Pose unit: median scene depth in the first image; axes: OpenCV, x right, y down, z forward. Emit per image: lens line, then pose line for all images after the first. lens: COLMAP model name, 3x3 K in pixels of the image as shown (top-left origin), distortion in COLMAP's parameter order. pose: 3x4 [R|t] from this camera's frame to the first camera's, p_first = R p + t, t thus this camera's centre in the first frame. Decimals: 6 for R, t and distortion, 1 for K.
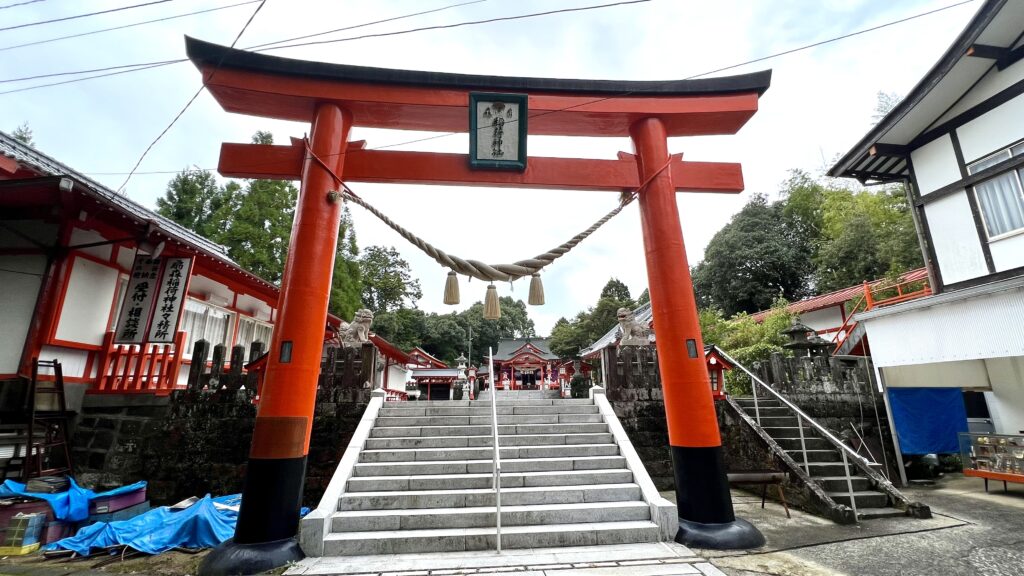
lens RADIAL K [[435.8, 0, 512.0], [0, 435.8, 288.0], [0, 0, 1]] dist [-0.000004, -0.000006]
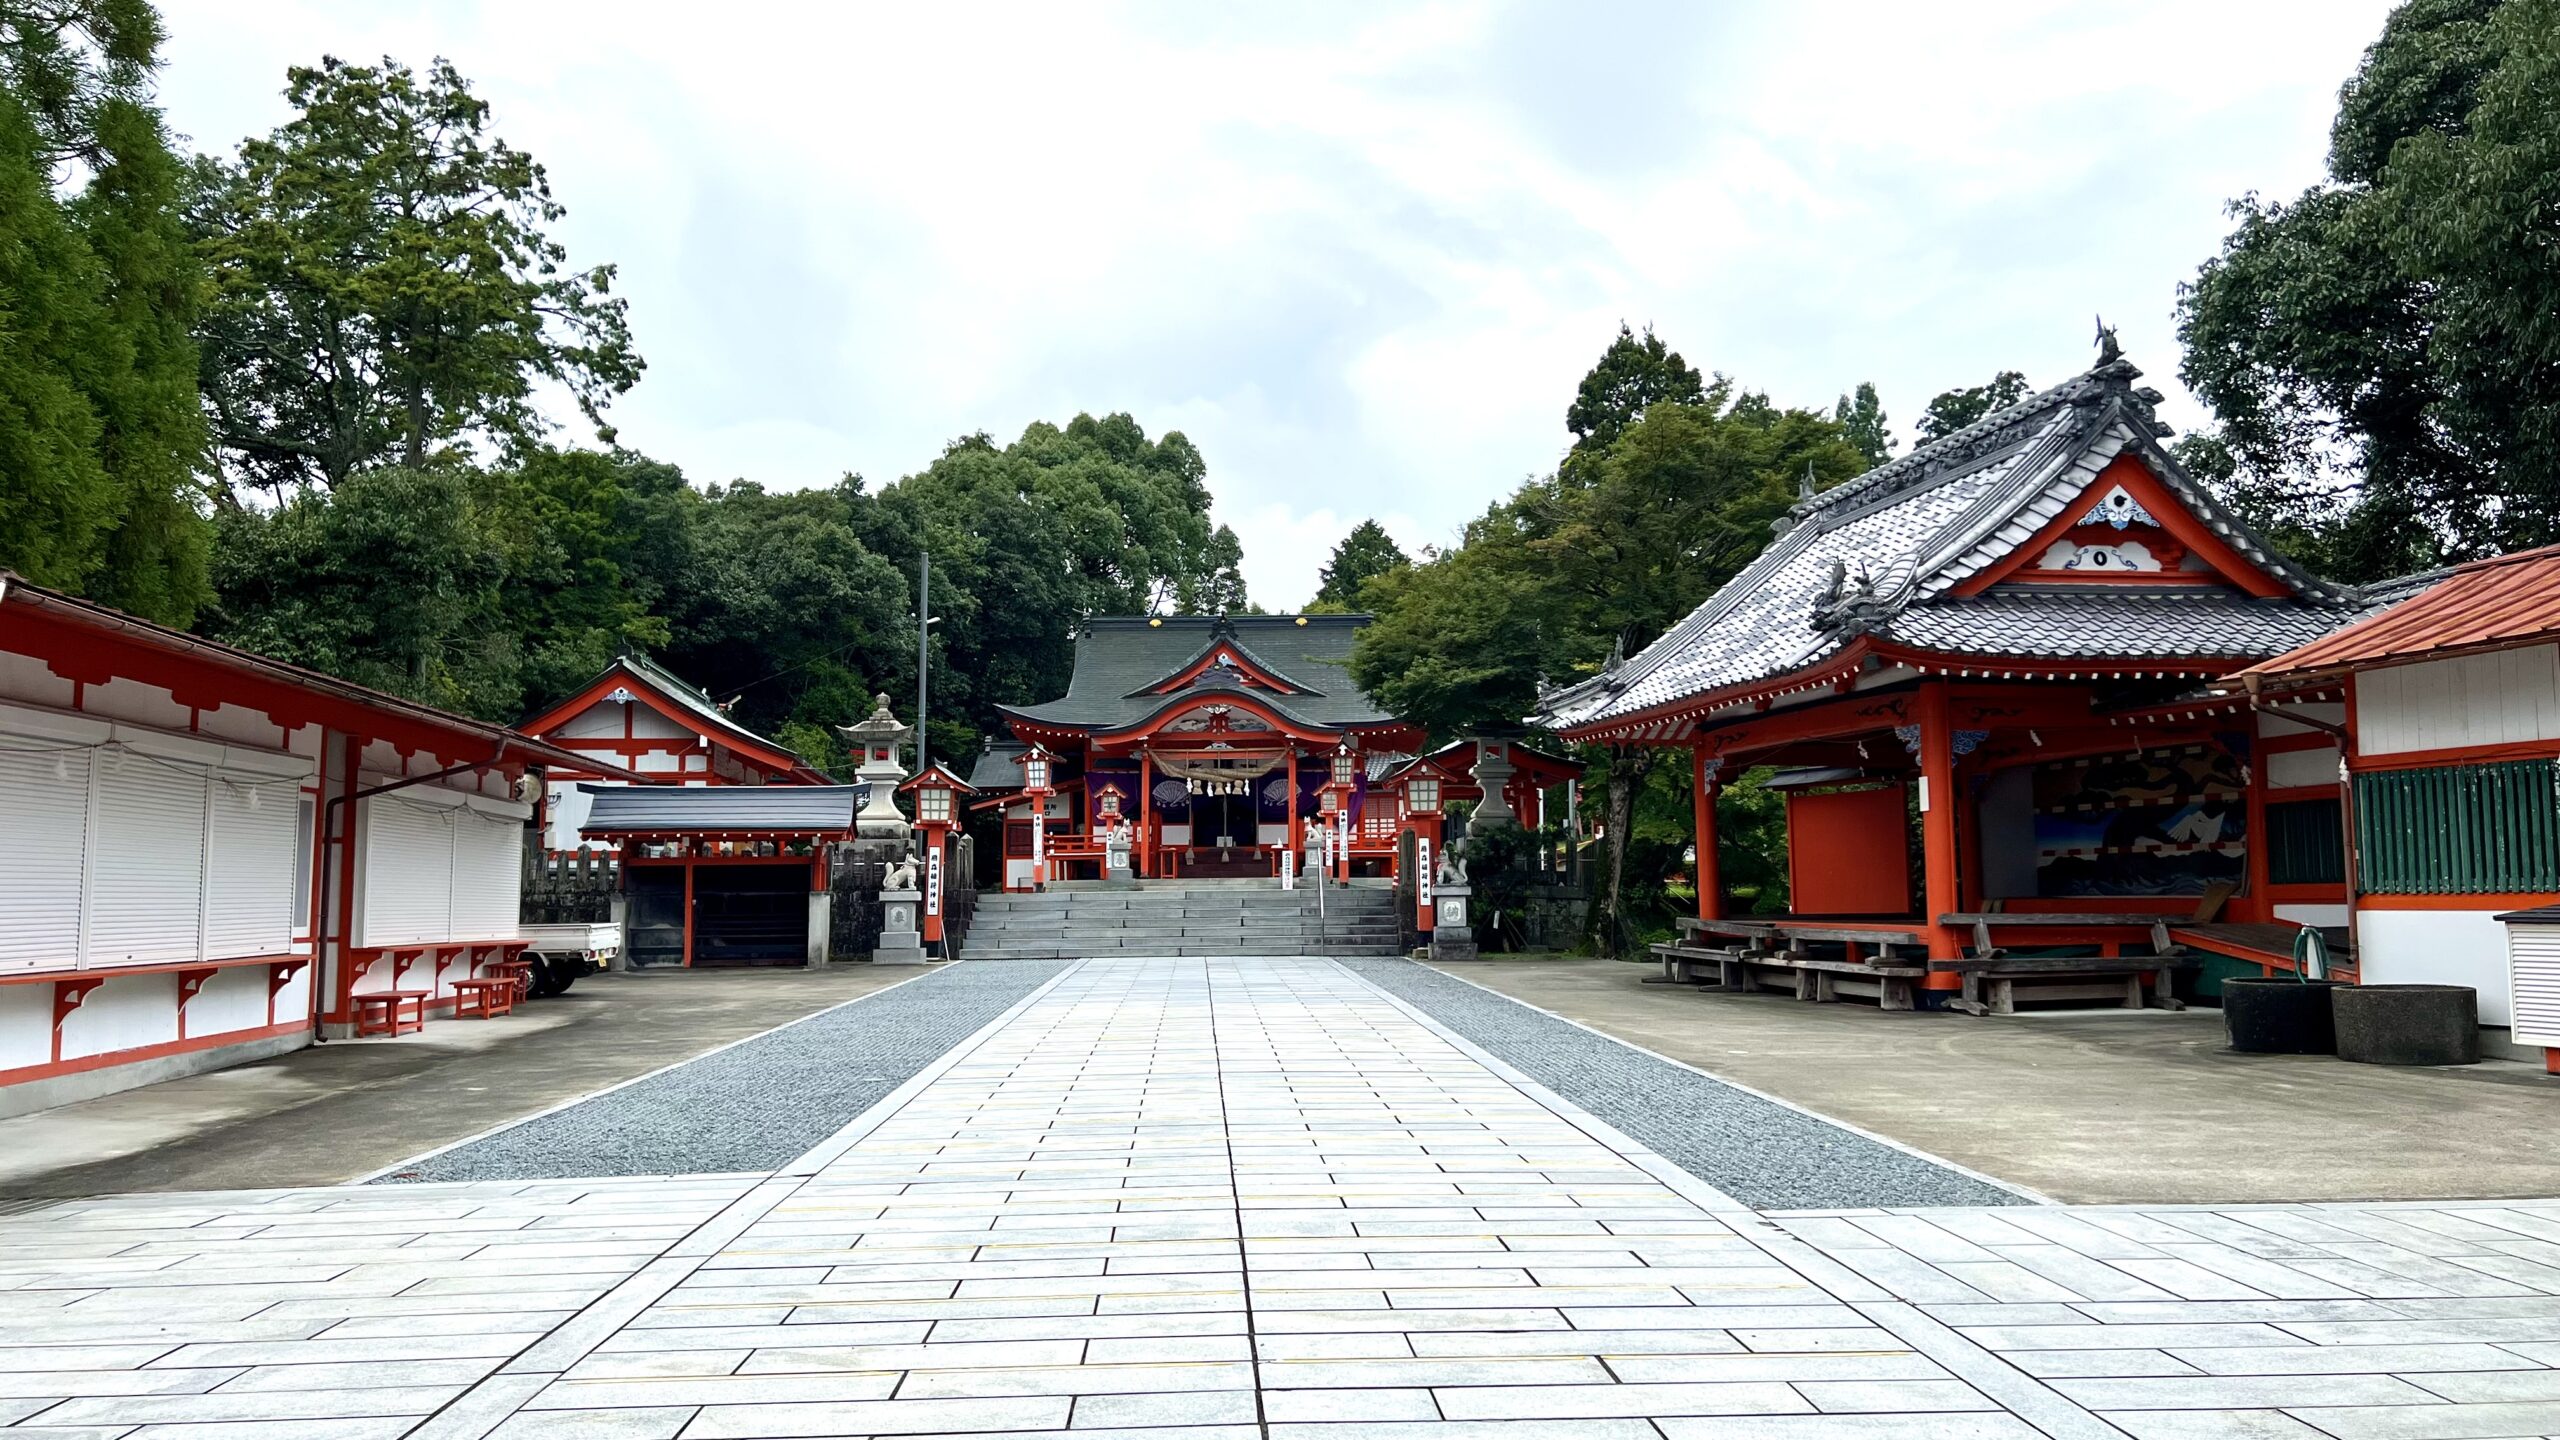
lens RADIAL K [[1803.2, 0, 1280.0], [0, 1803.2, 720.0], [0, 0, 1]] dist [0.002265, -0.000584]
pose [[0.996058, 0.008109, 0.088331, -0.011794], [-0.023226, 0.984914, 0.171480, 0.021468], [-0.085608, -0.172855, 0.981220, 0.203180]]
